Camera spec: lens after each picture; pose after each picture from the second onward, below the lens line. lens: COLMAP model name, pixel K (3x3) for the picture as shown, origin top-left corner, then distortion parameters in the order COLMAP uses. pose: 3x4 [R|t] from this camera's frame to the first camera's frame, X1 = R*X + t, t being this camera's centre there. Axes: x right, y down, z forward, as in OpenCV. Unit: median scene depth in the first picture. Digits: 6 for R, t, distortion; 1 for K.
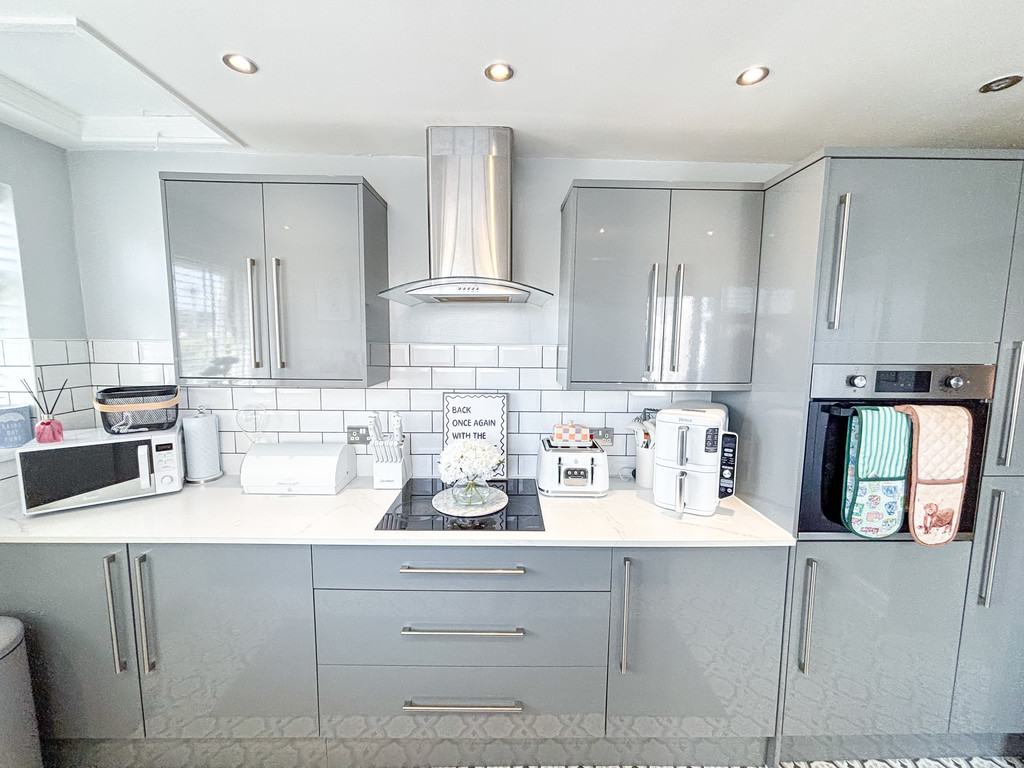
lens RADIAL K [[408.4, 0, 505.4], [0, 408.4, 379.9], [0, 0, 1]] dist [0.002943, -0.000995]
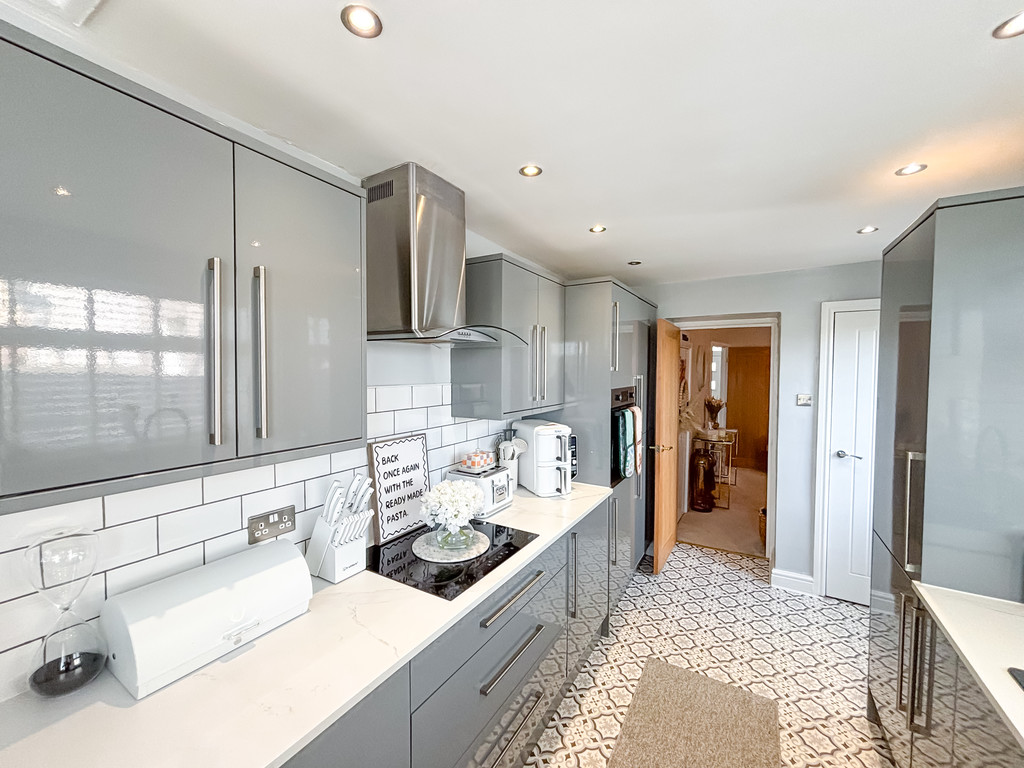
lens RADIAL K [[408.4, 0, 511.1], [0, 408.4, 382.4], [0, 0, 1]] dist [0.002943, -0.000995]
pose [[0.534798, -0.034829, 0.844262, -0.721956], [0.091381, 0.995674, -0.016810, -0.056308], [-0.840024, 0.086139, 0.535667, 0.276488]]
